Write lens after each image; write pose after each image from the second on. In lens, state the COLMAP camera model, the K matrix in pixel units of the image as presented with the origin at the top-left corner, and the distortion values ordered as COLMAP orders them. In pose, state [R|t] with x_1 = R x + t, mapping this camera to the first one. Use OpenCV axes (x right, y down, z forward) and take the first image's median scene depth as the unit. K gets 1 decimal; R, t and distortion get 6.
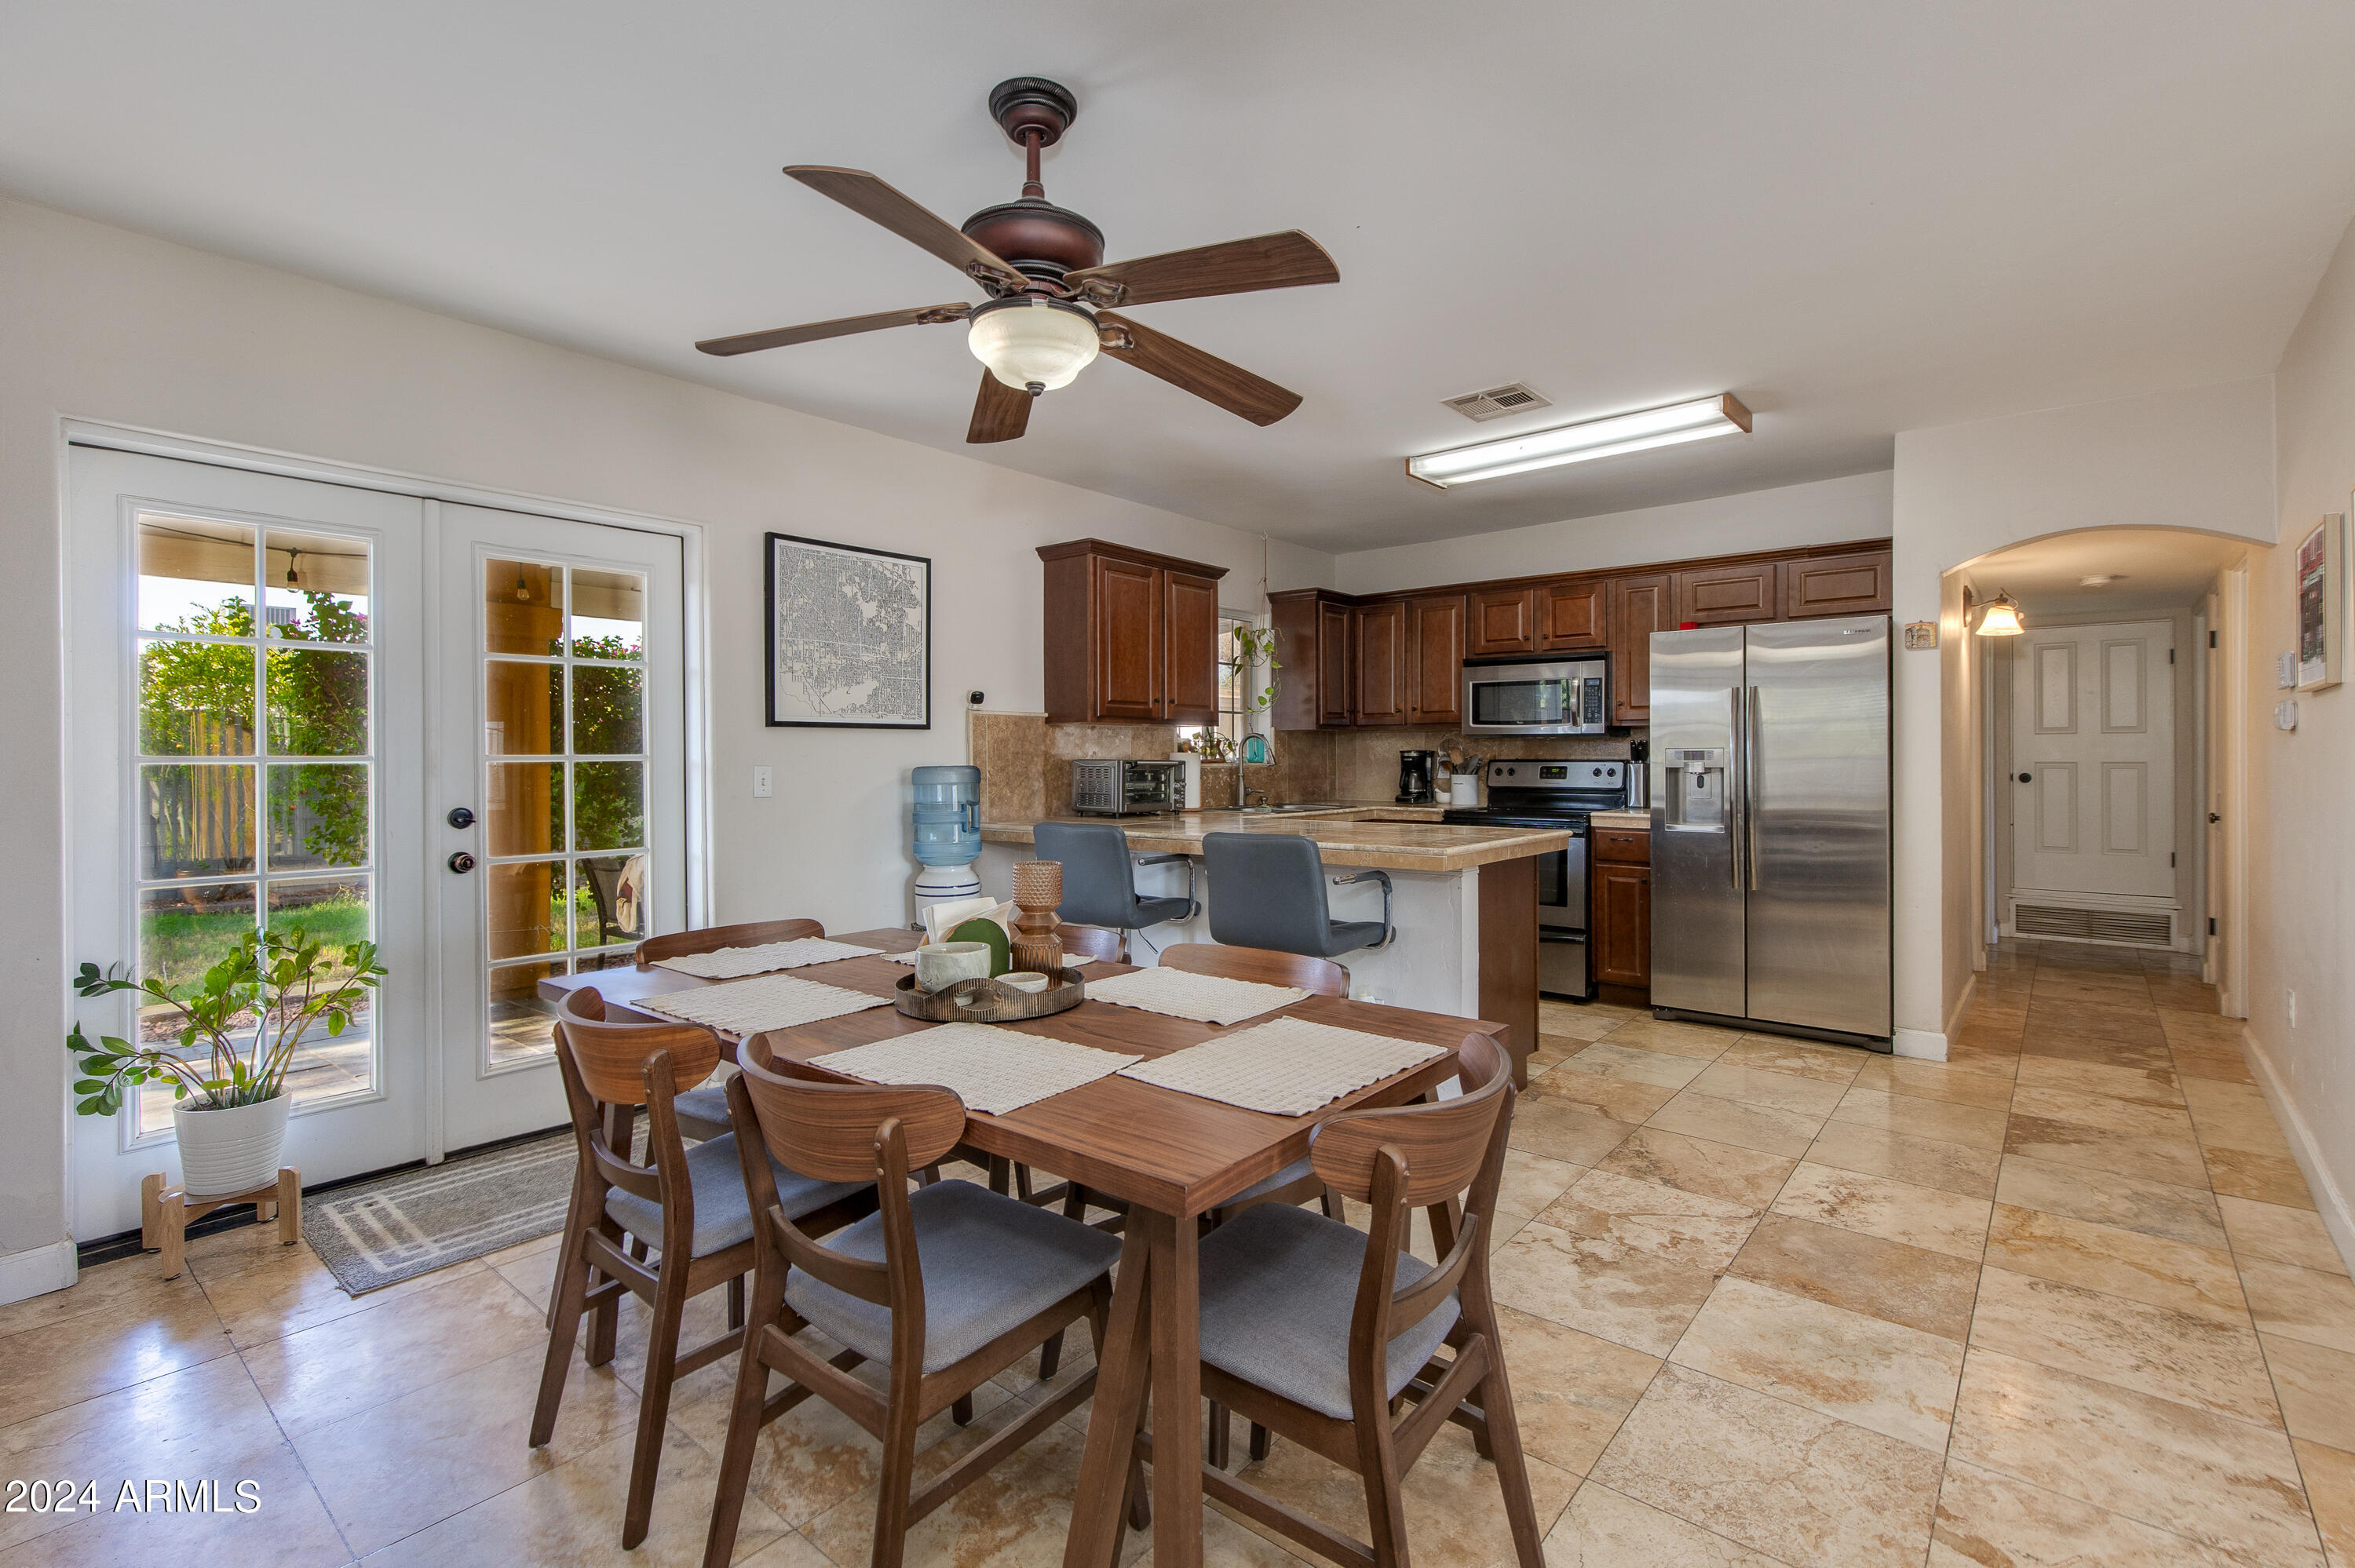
lens RADIAL K [[1083.5, 0, 1186.3], [0, 1083.5, 754.4], [0, 0, 1]] dist [0.014196, -0.001897]
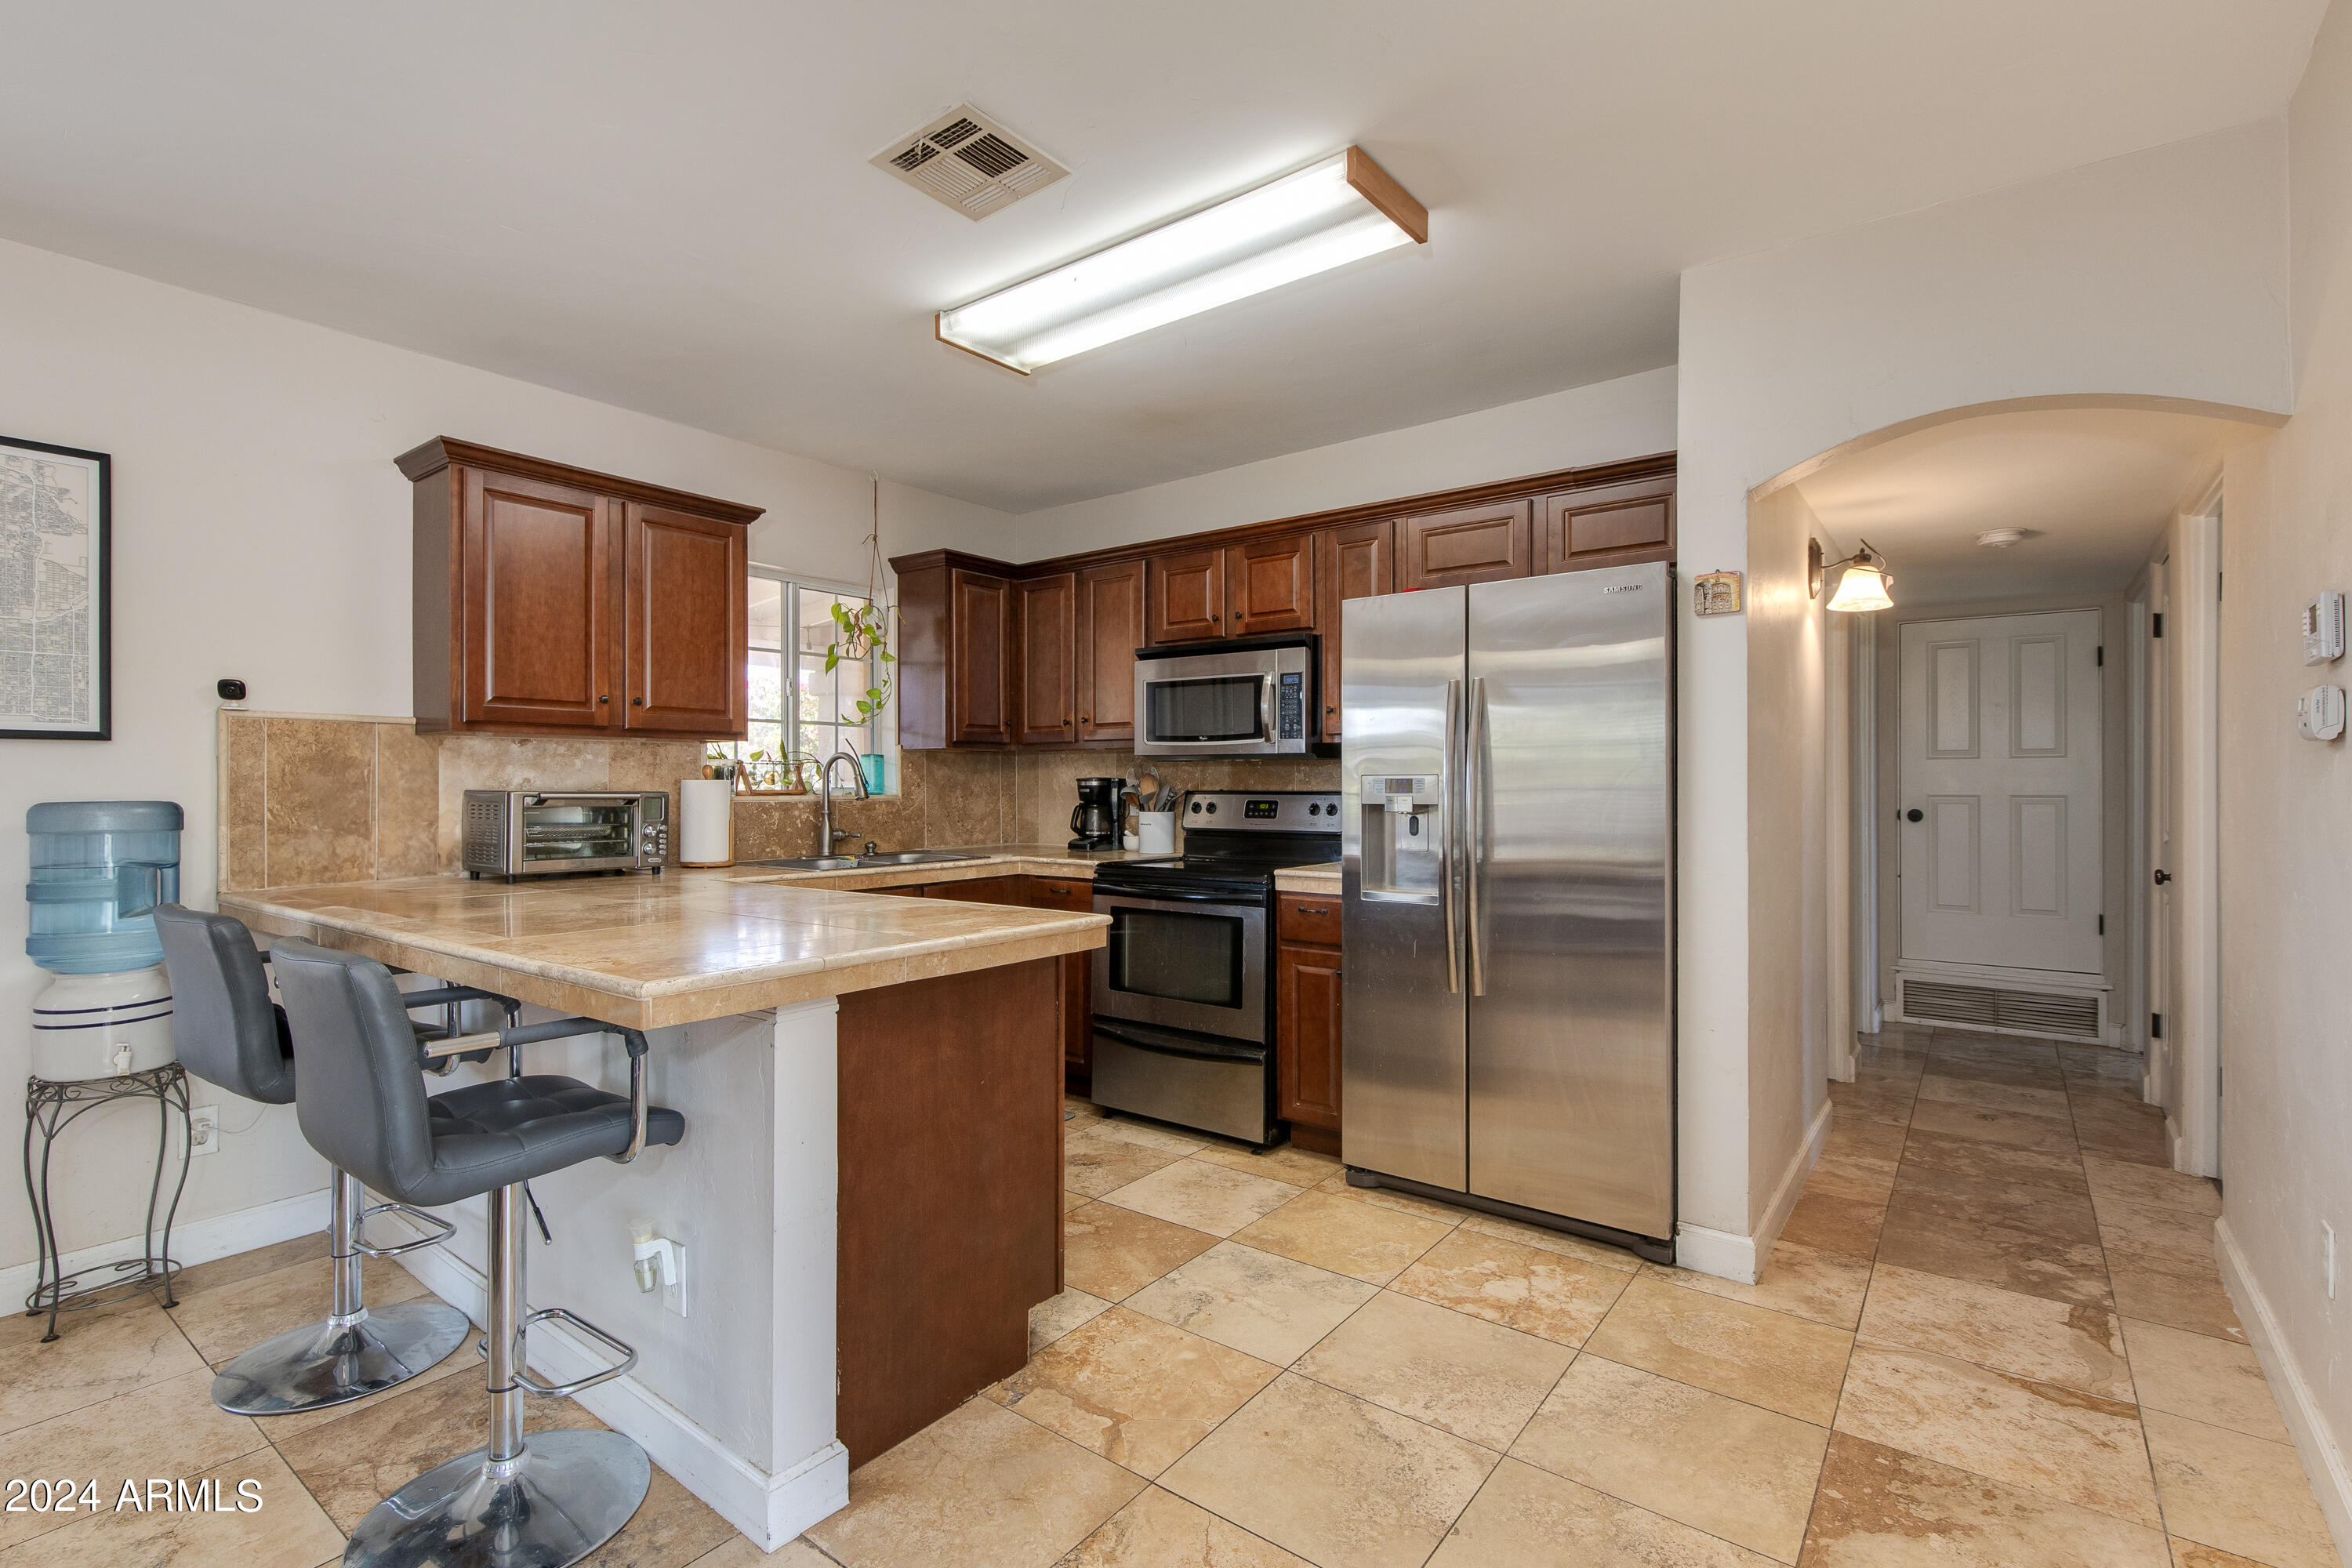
lens RADIAL K [[1082.3, 0, 1179.0], [0, 1082.3, 780.8], [0, 0, 1]] dist [0.014196, -0.001897]
pose [[0.999311, 0.001816, 0.037065, 0.309481], [-0.001720, 0.999995, -0.002606, -0.000095], [-0.037070, 0.002541, 0.999309, 0.352480]]
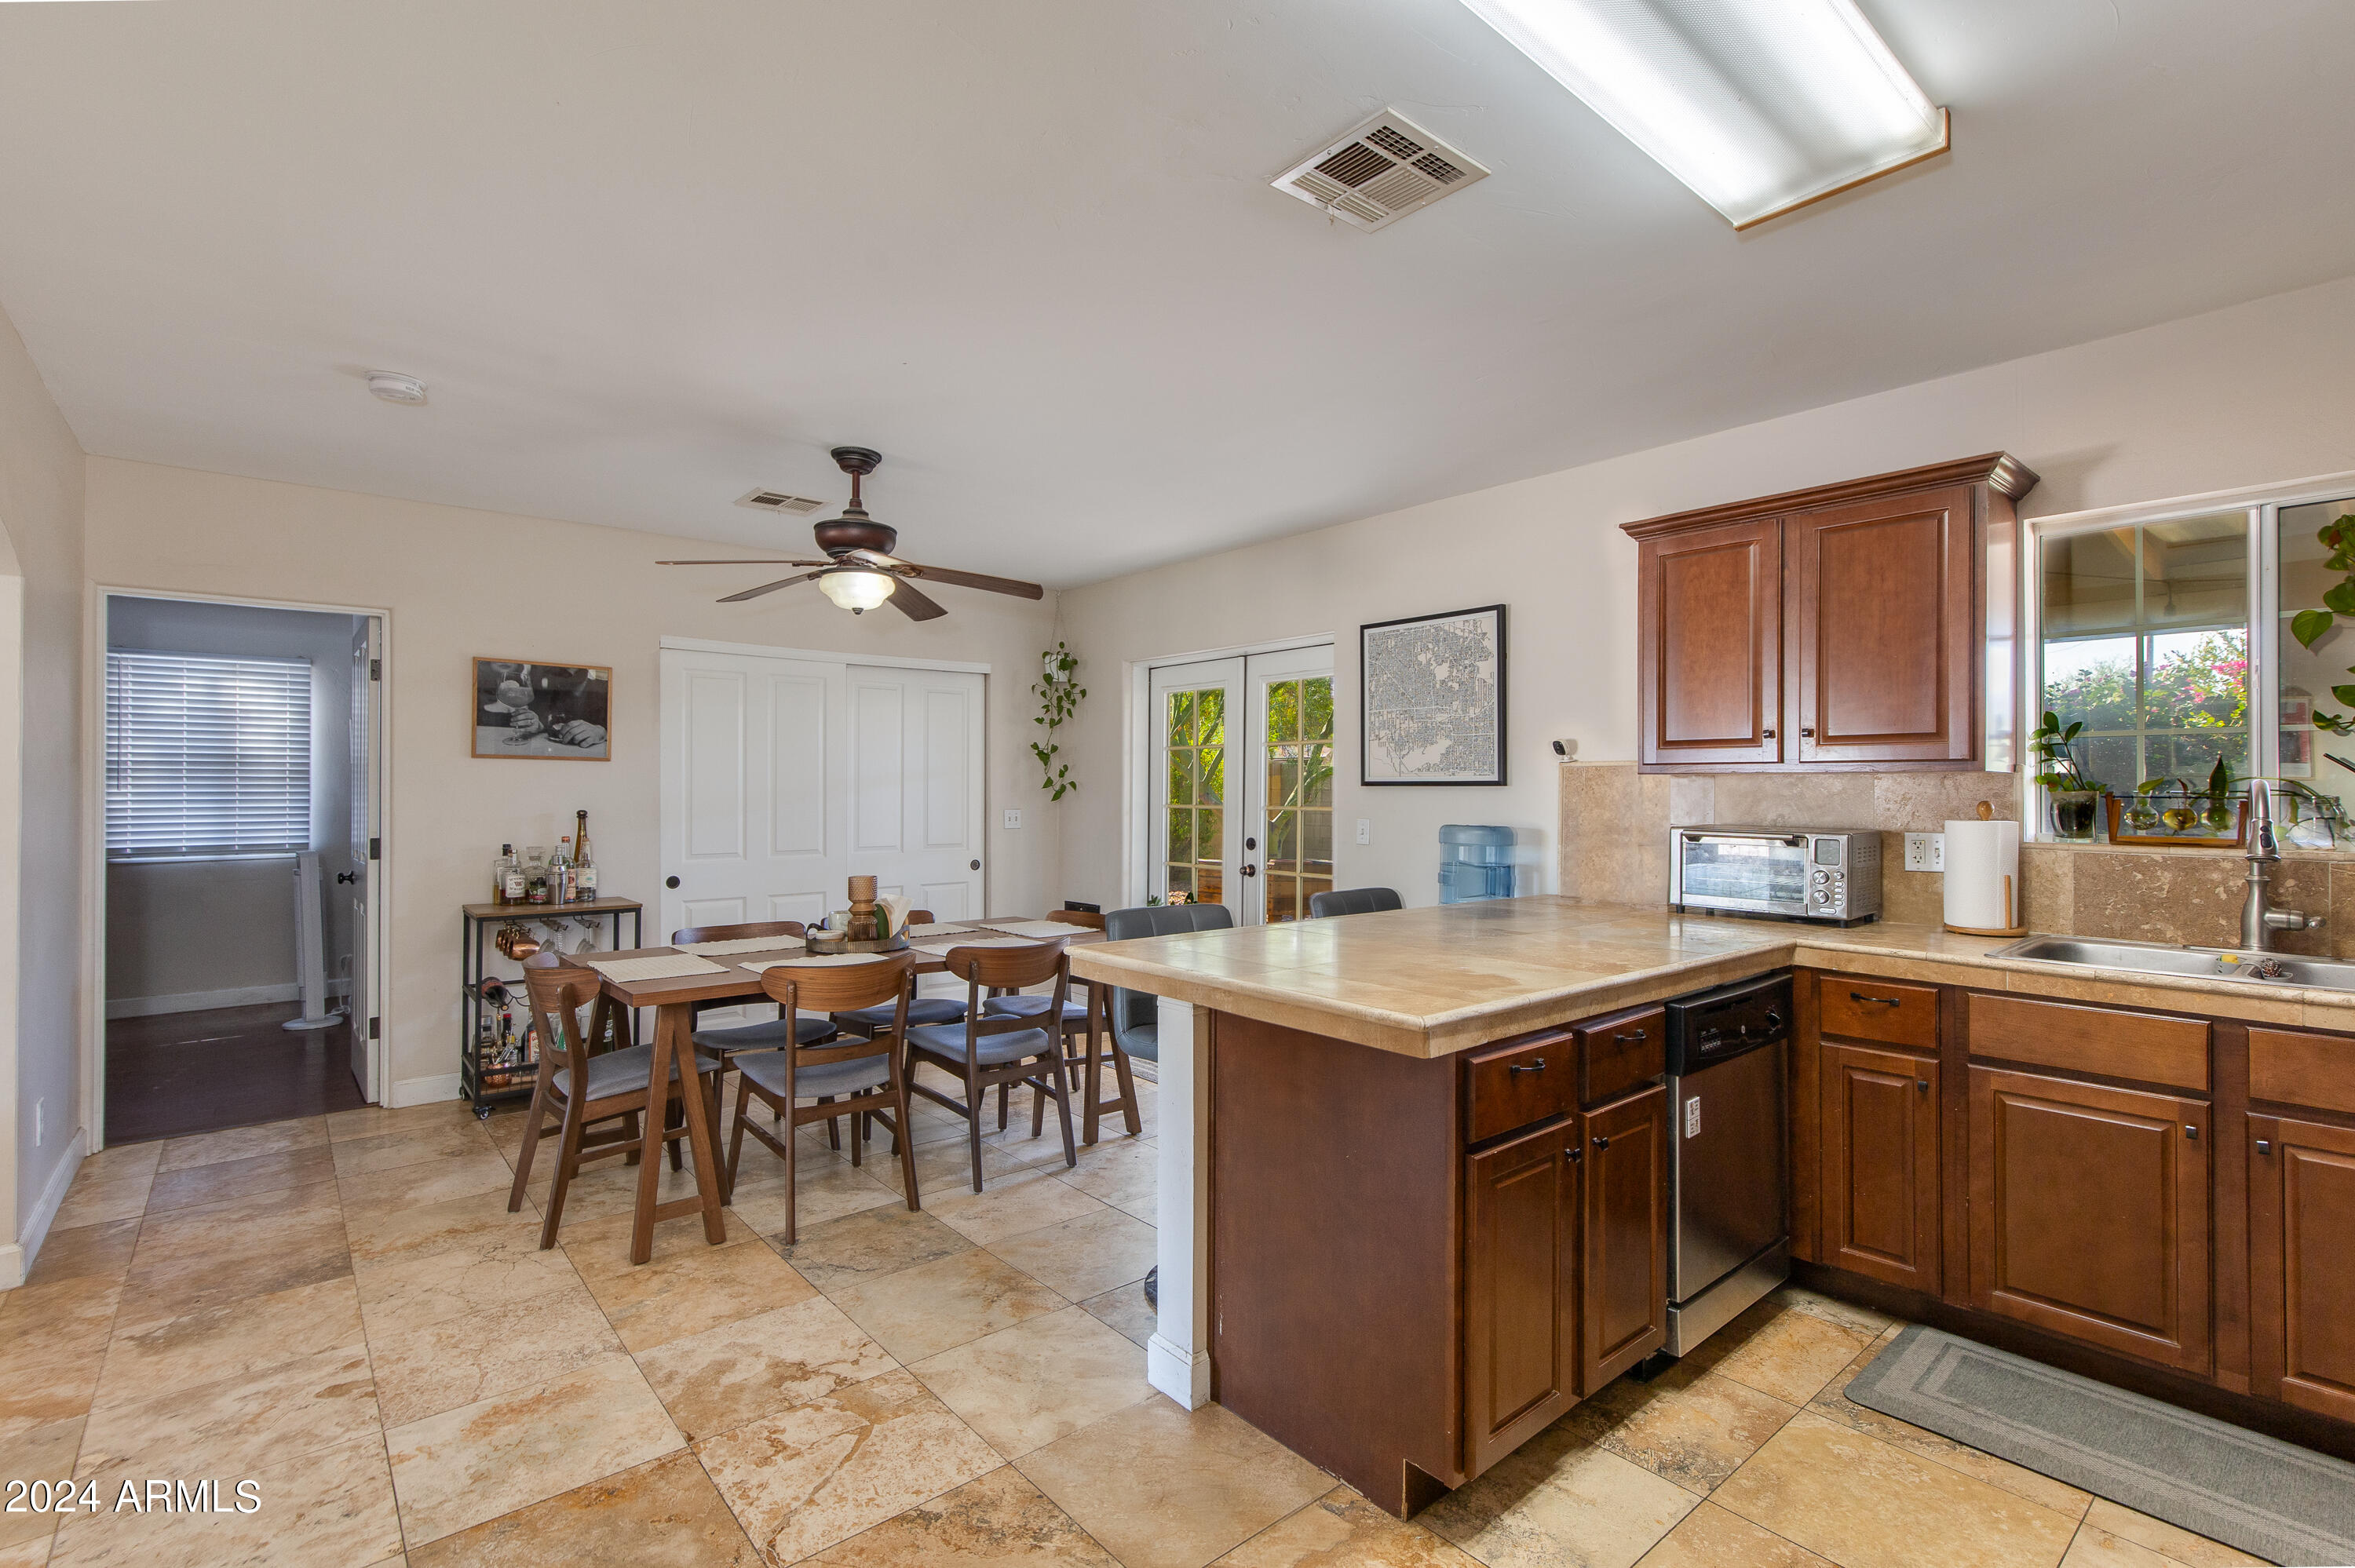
lens RADIAL K [[1083.5, 0, 1176.1], [0, 1083.5, 788.5], [0, 0, 1]] dist [0.014196, -0.001897]
pose [[-0.186180, 0.004130, -0.982507, 0.686882], [-0.000539, 0.999991, 0.004306, -0.022940], [0.982516, 0.001331, -0.186176, 0.835929]]
